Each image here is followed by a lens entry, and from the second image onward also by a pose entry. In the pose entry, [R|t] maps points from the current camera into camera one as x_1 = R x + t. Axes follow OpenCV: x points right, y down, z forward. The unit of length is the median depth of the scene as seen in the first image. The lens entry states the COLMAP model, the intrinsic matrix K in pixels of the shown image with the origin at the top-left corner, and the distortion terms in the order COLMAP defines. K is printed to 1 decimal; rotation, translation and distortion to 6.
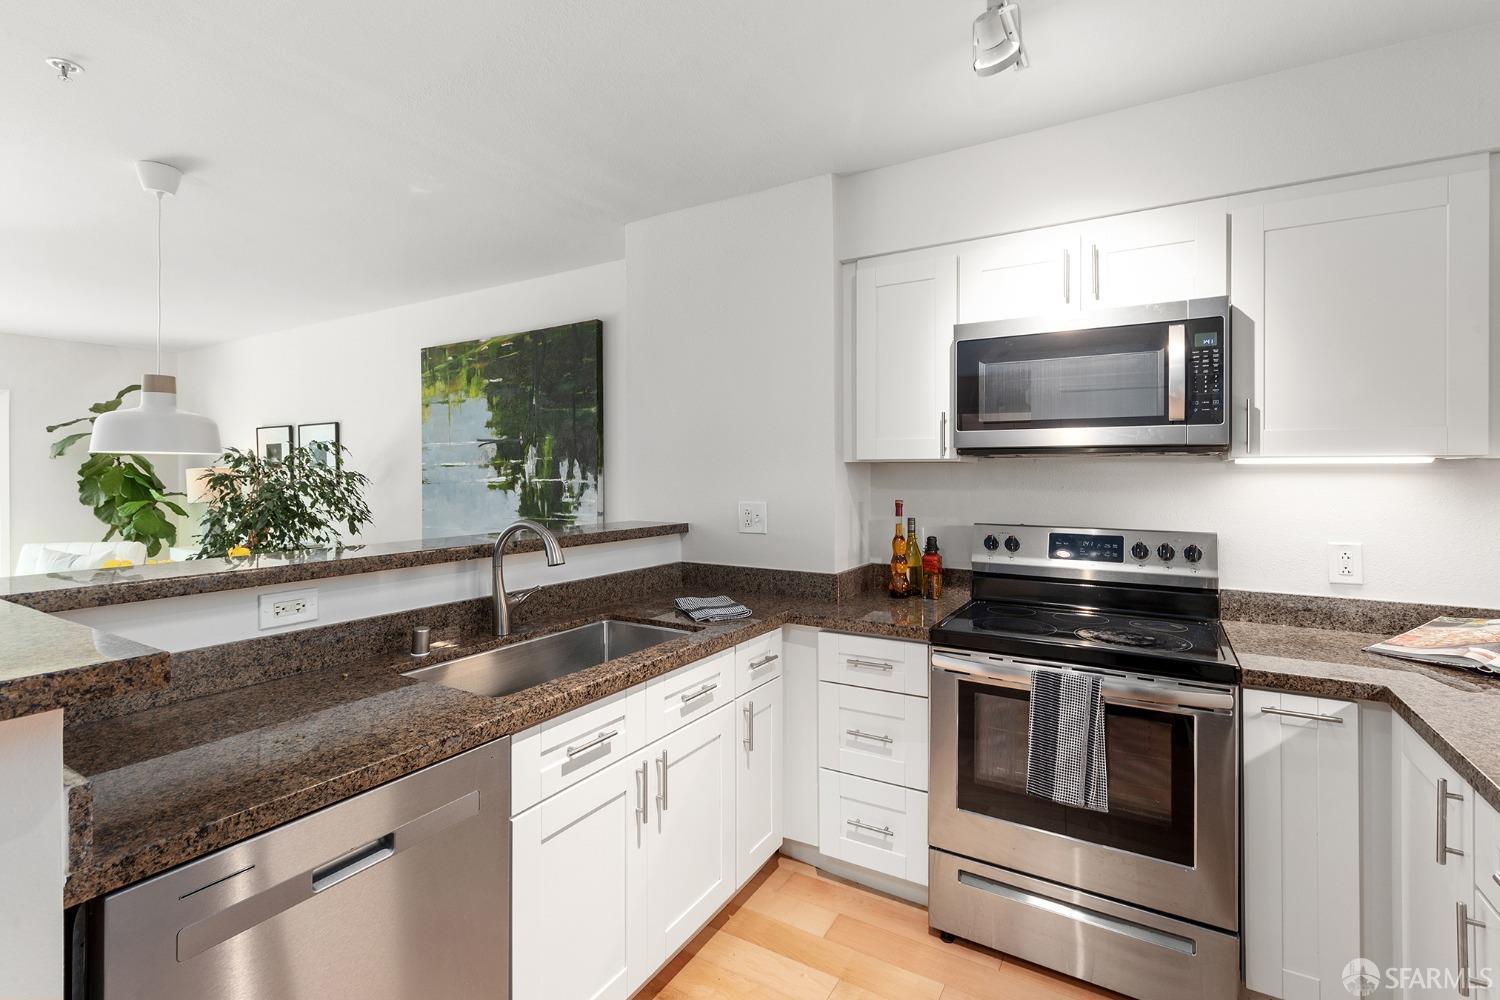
lens RADIAL K [[690.2, 0, 738.7], [0, 690.2, 470.7], [0, 0, 1]] dist [0.001873, -0.000017]
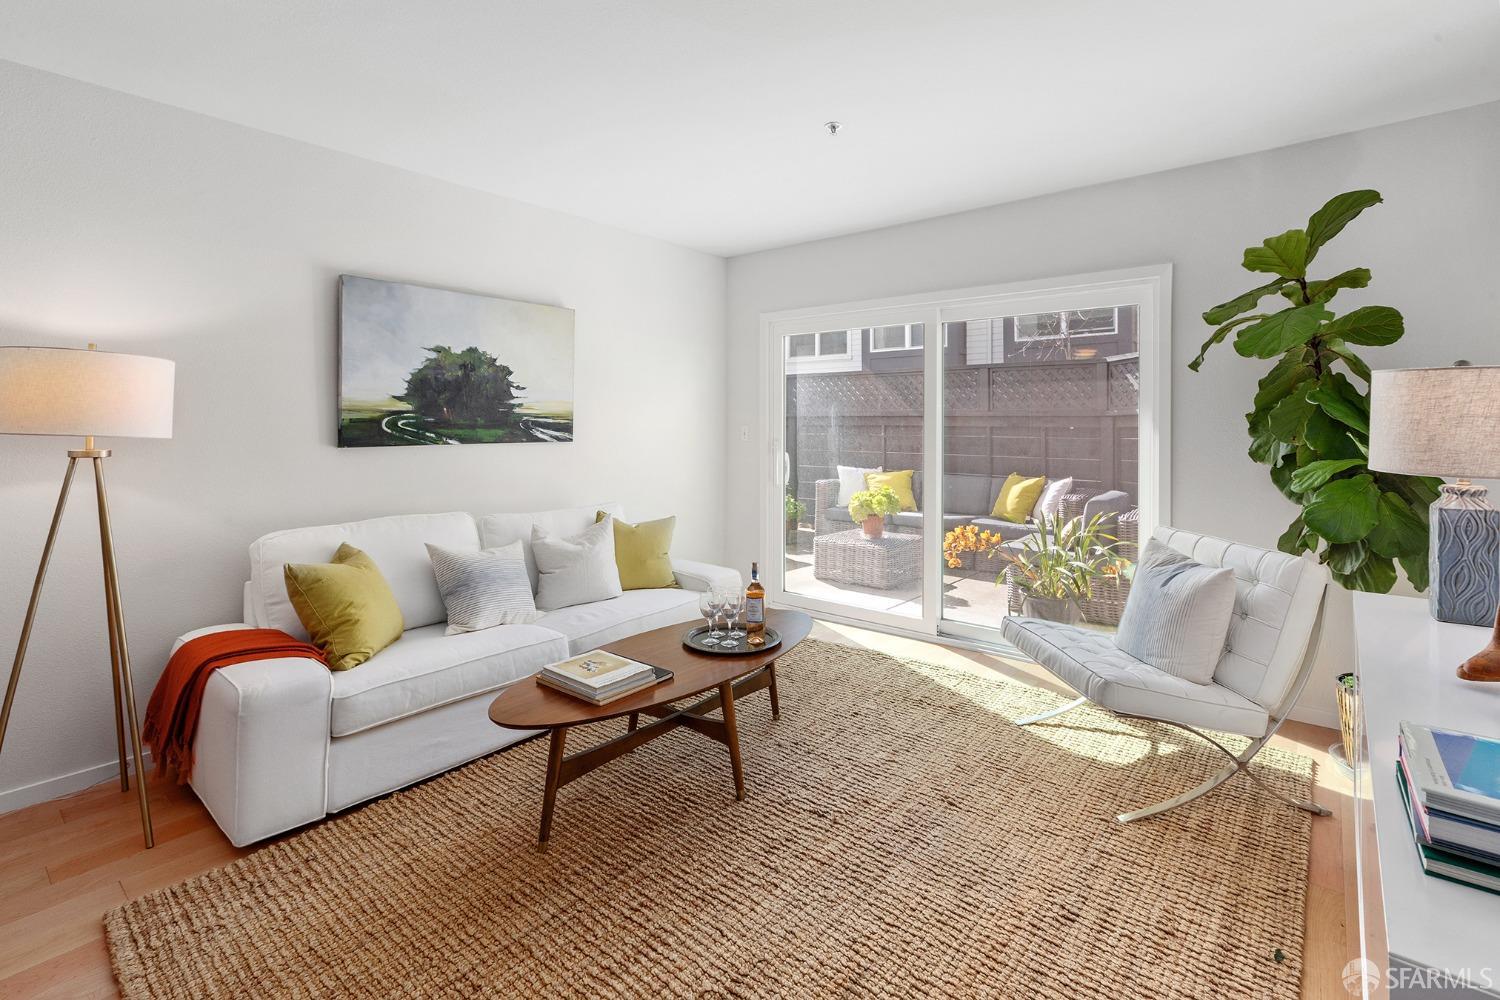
lens RADIAL K [[690.2, 0, 777.9], [0, 690.2, 417.4], [0, 0, 1]] dist [0.001873, -0.000017]
pose [[-0.132374, -0.005432, -0.991185, -0.603276], [0.007602, 0.999950, -0.006496, 0.027450], [0.991171, -0.008395, -0.132326, 1.080540]]
